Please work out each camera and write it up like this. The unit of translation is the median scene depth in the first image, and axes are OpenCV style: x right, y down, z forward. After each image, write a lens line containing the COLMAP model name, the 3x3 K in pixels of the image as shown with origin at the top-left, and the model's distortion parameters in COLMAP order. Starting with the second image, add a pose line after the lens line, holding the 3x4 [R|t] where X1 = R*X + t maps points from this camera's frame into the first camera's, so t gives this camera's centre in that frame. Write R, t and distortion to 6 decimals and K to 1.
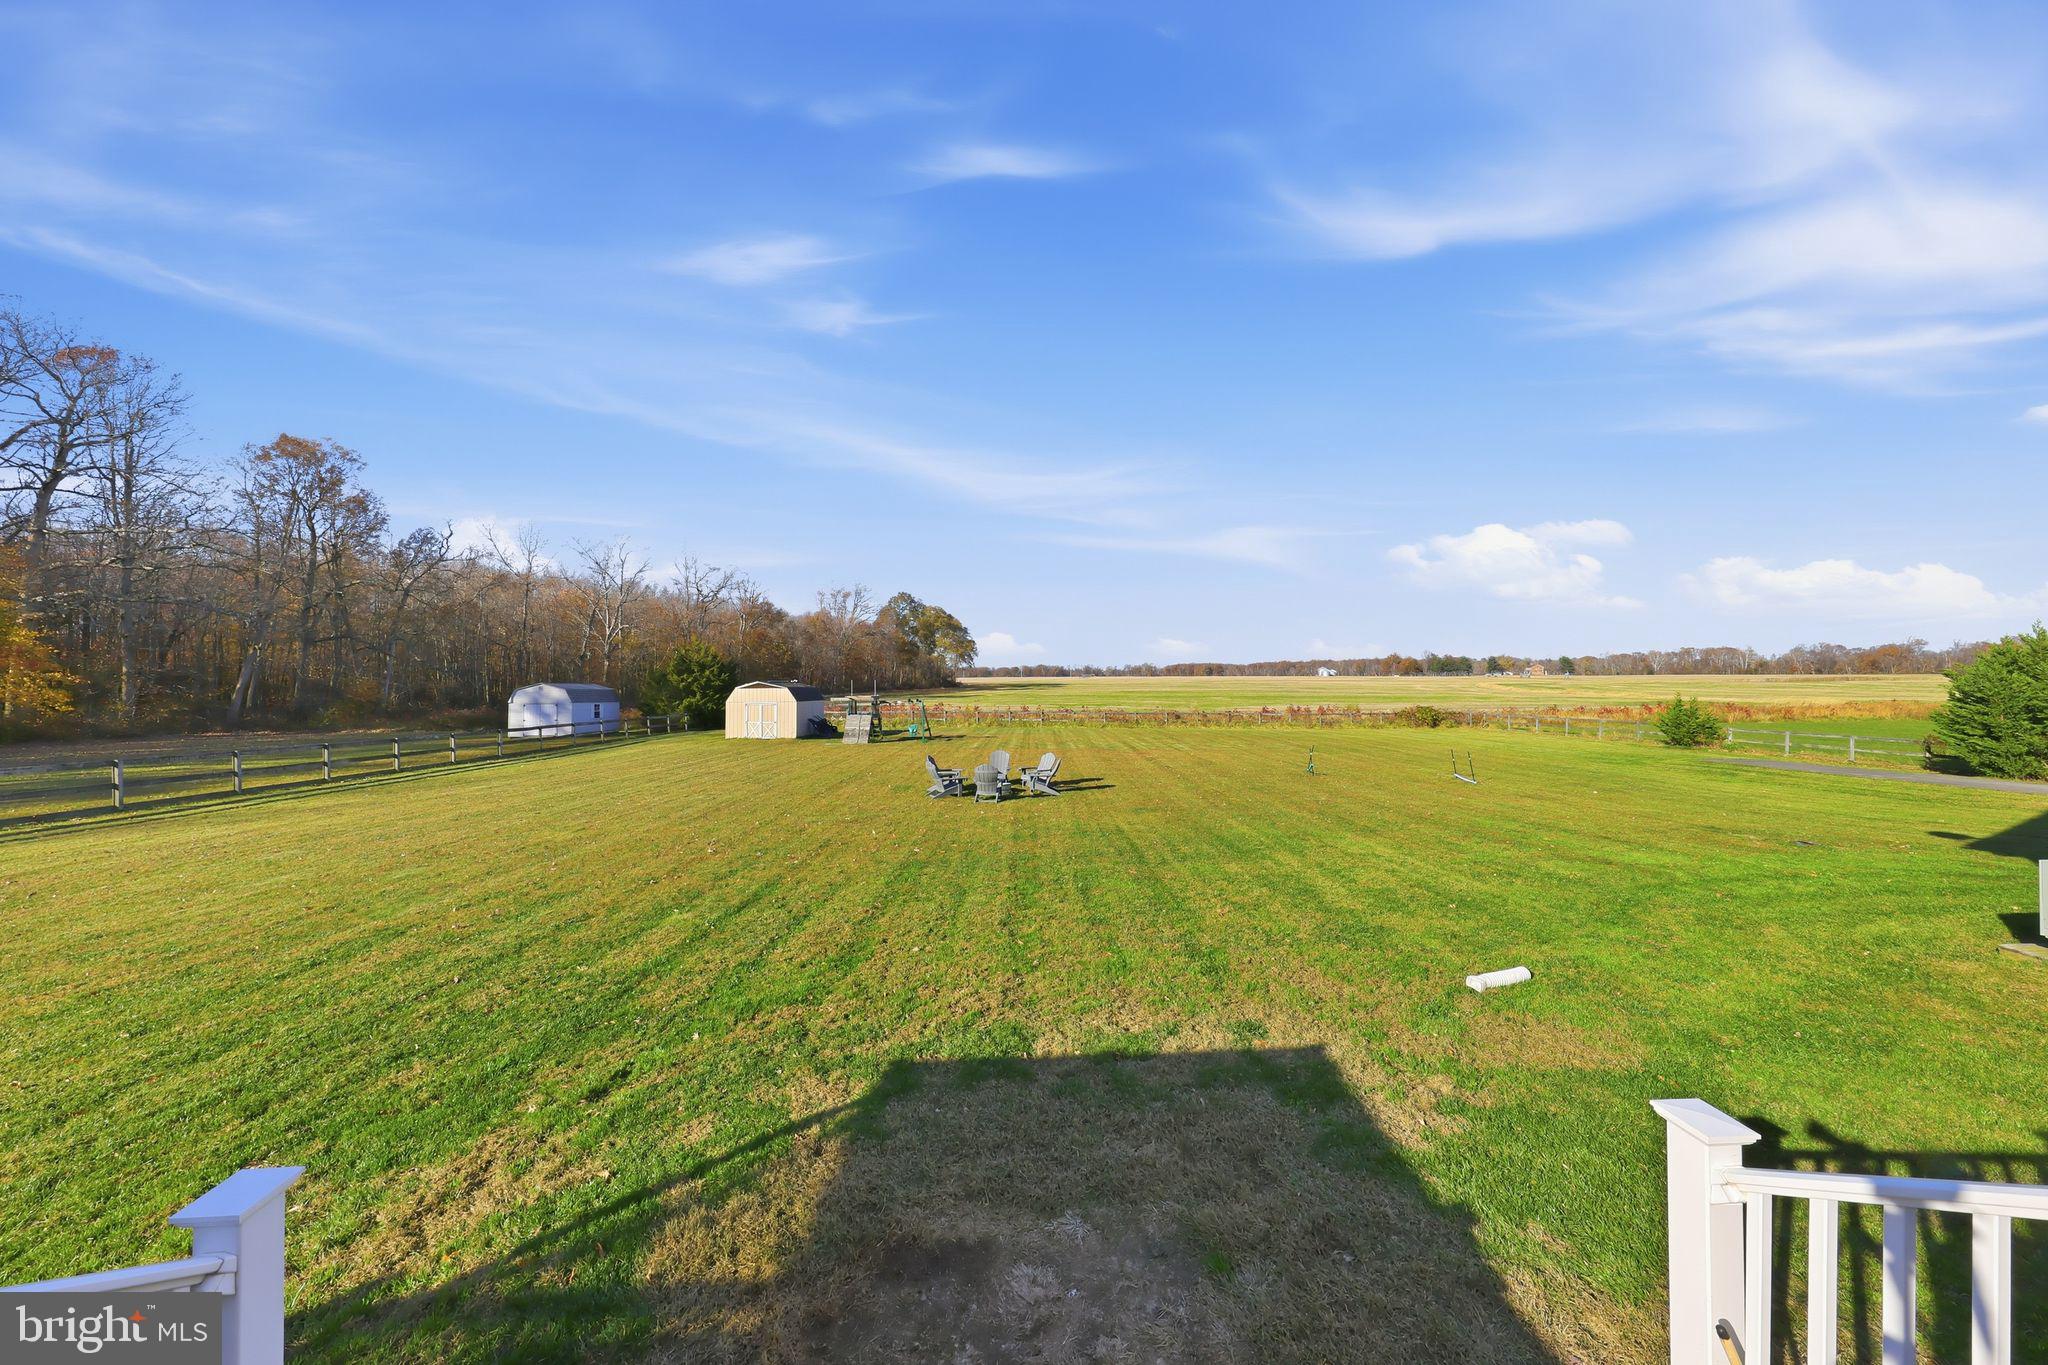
lens RADIAL K [[665.1, 0, 1022.5], [0, 665.1, 670.6], [0, 0, 1]] dist [-0.000303, -0.000067]
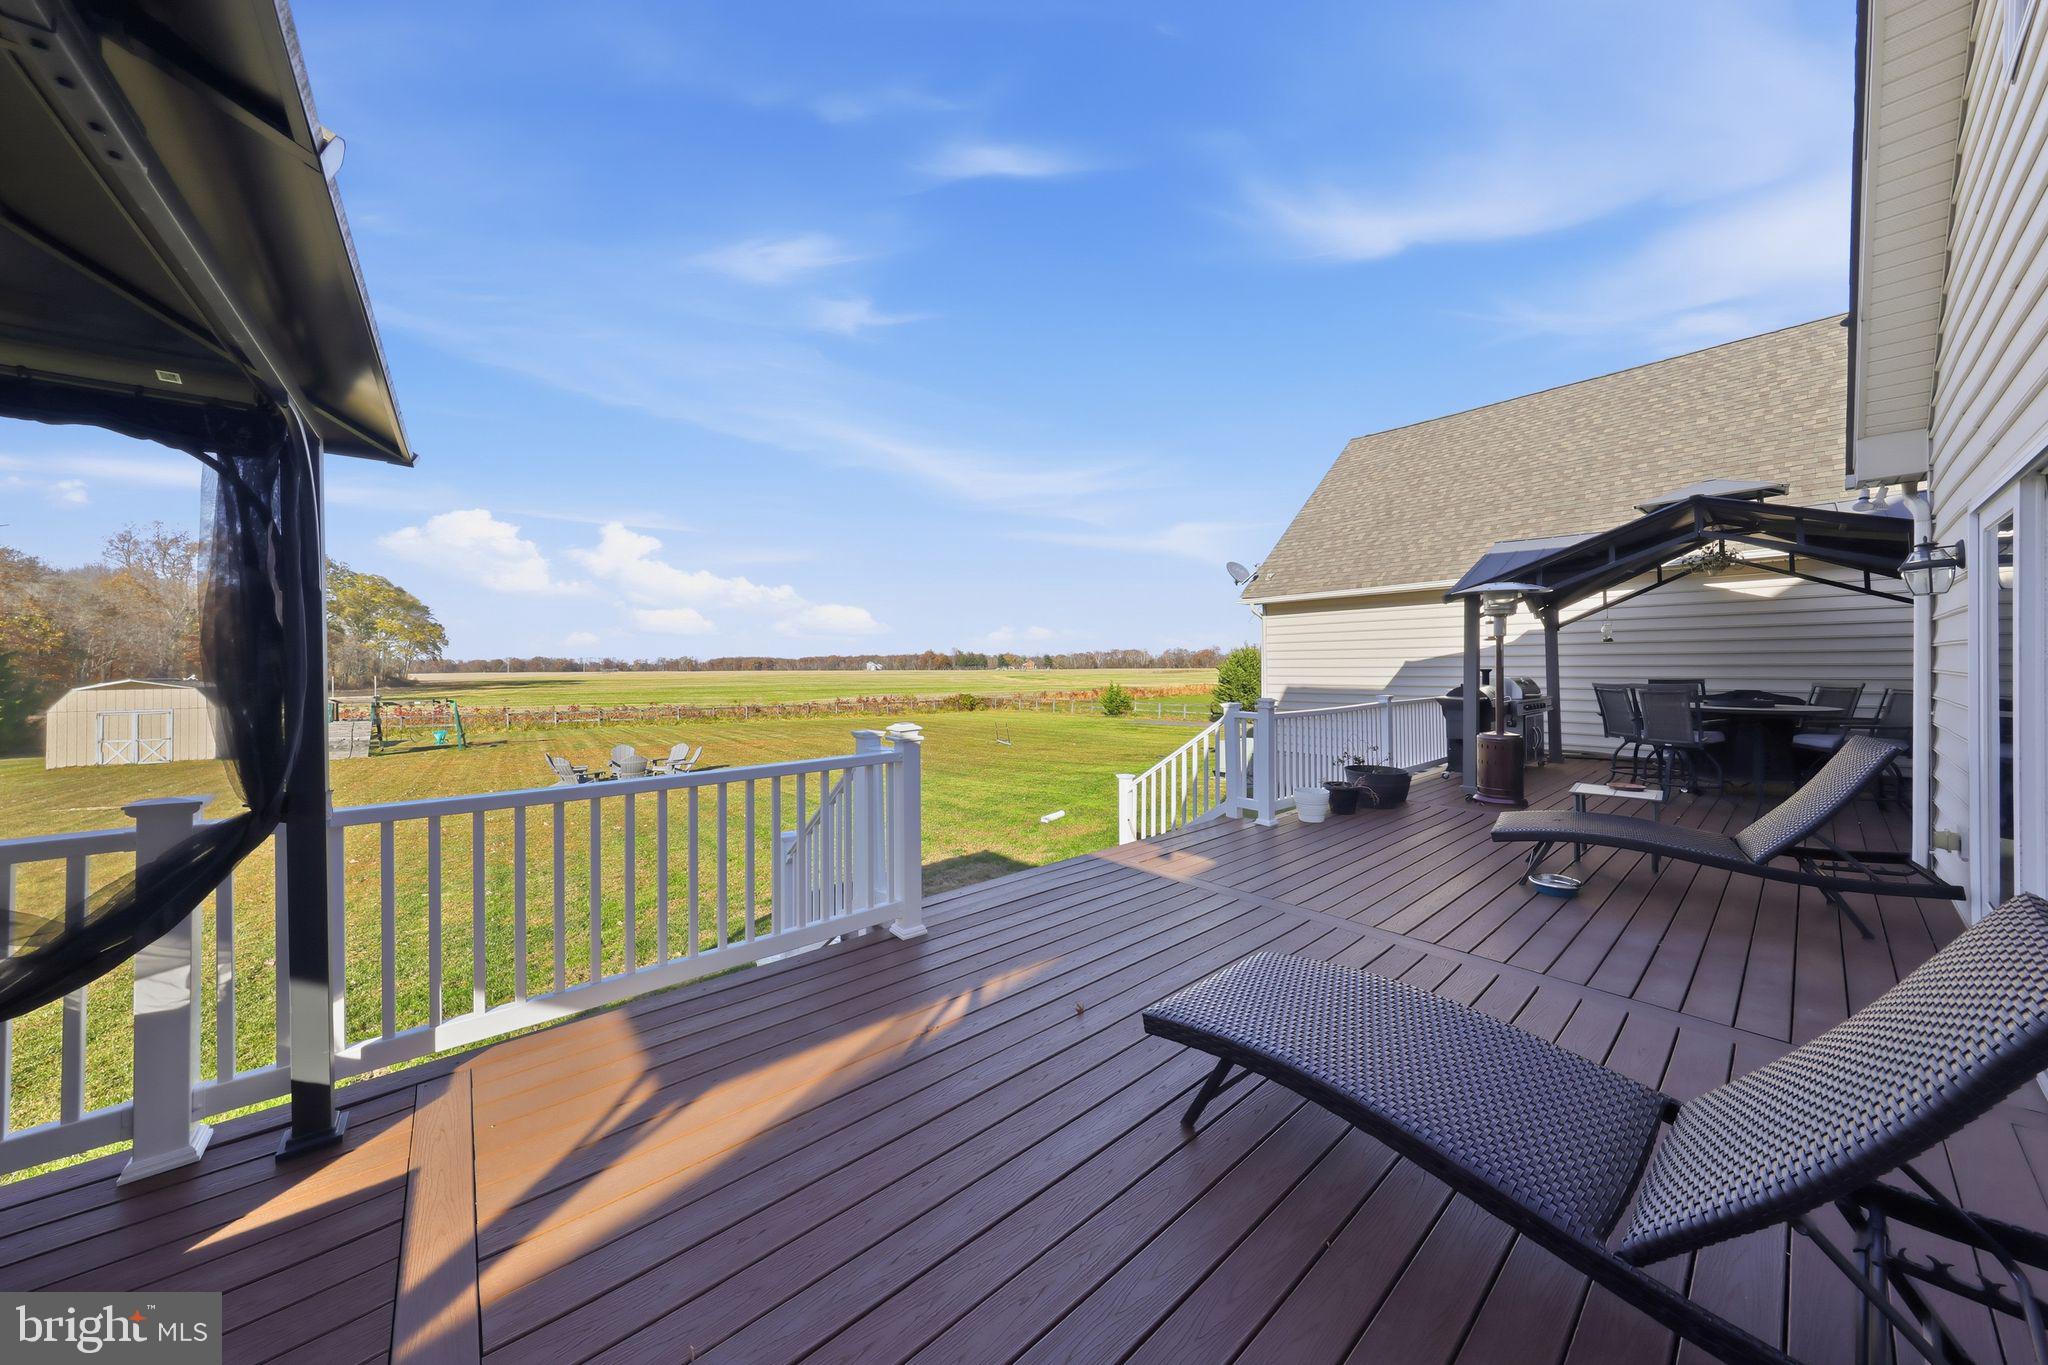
lens RADIAL K [[731.6, 0, 1023.6], [0, 731.6, 673.9], [0, 0, 1]] dist [0.002096, -0.000126]
pose [[0.788191, -0.005125, 0.615409, -0.097418], [-0.002449, 0.999931, 0.011465, 0.000040], [-0.615426, -0.010544, 0.788124, -0.093763]]
